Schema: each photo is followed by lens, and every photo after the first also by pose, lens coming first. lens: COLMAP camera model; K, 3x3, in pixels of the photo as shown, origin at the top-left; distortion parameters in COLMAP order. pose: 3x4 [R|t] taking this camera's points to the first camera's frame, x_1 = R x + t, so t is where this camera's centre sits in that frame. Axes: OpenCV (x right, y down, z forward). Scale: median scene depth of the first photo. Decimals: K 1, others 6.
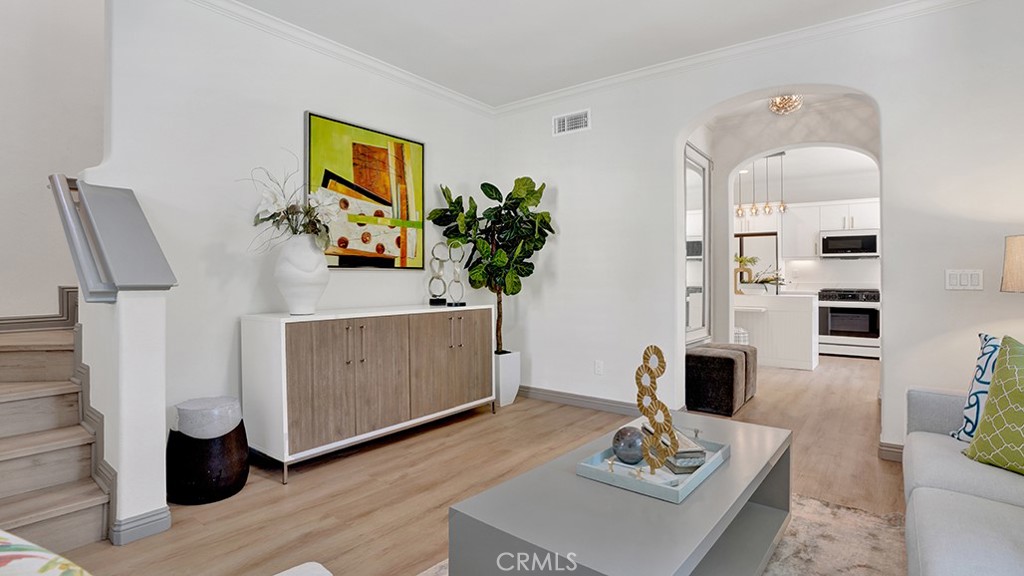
lens RADIAL K [[499.2, 0, 508.8], [0, 499.2, 265.3], [0, 0, 1]] dist [-0.042719, 0.000151]
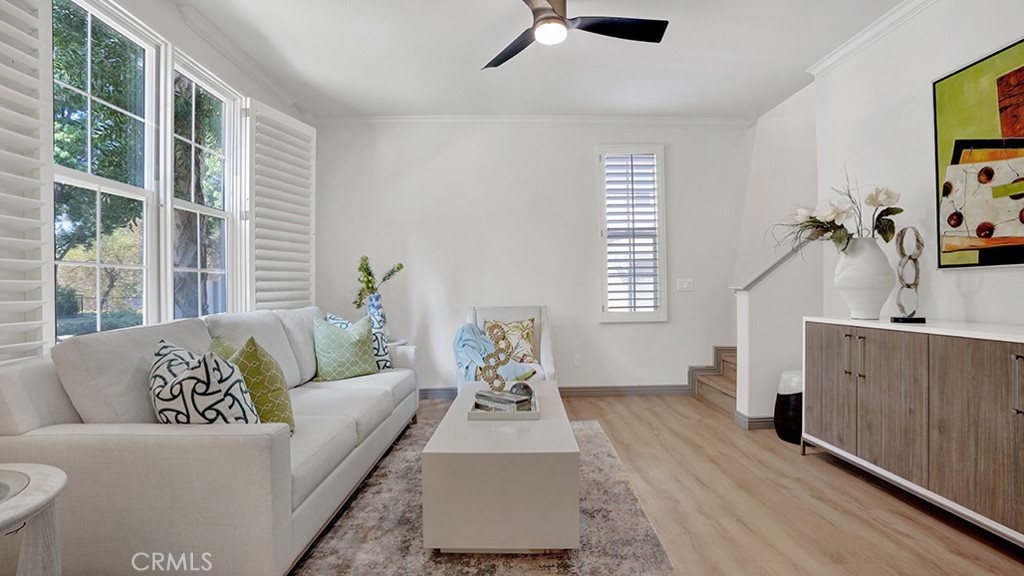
lens RADIAL K [[483.1, 0, 514.1], [0, 483.1, 284.6], [0, 0, 1]] dist [-0.057927, 0.027381]
pose [[-0.772495, 0.003725, -0.635010, 0.613717], [0.028436, 0.999183, -0.028732, 0.032112], [0.634383, -0.040253, -0.771970, 1.091375]]
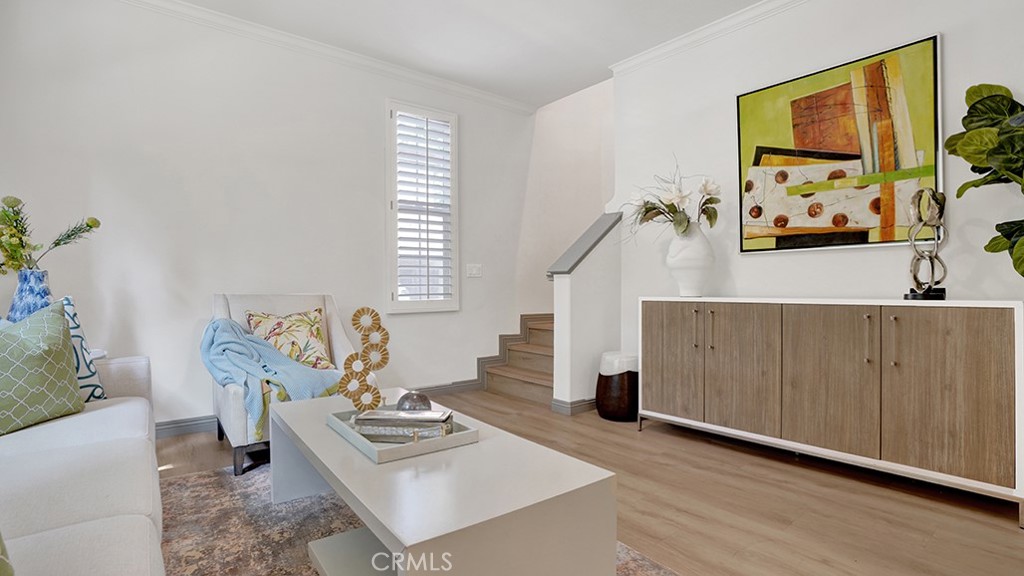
lens RADIAL K [[492.7, 0, 511.6], [0, 492.7, 286.0], [0, 0, 1]] dist [-0.062985, 0.031033]
pose [[-0.223666, 0.001258, -0.974665, 0.608708], [0.032123, 0.999465, -0.006082, 0.058682], [0.974136, -0.032669, -0.223586, 0.727326]]
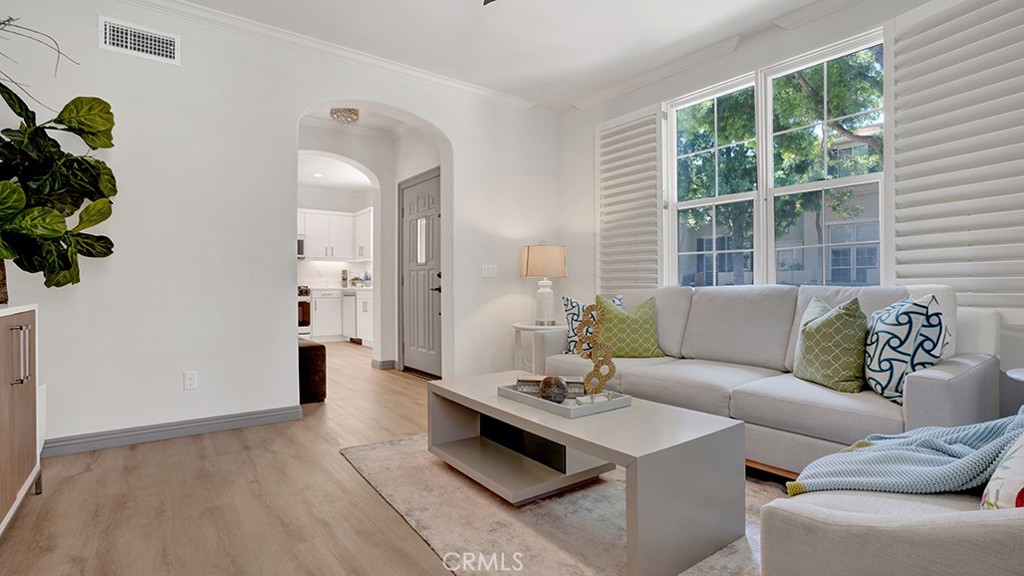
lens RADIAL K [[483.1, 0, 514.1], [0, 483.1, 284.6], [0, 0, 1]] dist [-0.057927, 0.027381]
pose [[0.245175, 0.002305, 0.969476, -0.482576], [-0.034876, 0.999371, 0.006444, 0.040161], [-0.968851, -0.035392, 0.245101, 0.400586]]
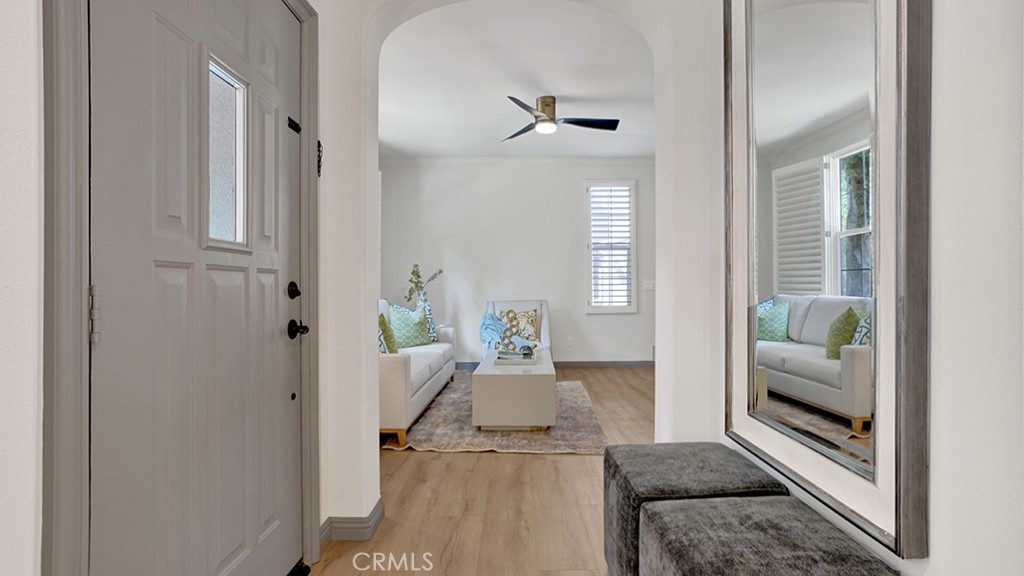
lens RADIAL K [[492.7, 0, 511.6], [0, 492.7, 286.0], [0, 0, 1]] dist [-0.062985, 0.031033]
pose [[-0.787482, 0.001975, -0.616335, 0.927322], [0.023024, 0.999391, -0.026215, 0.045044], [0.615908, -0.034834, -0.787048, 1.478330]]
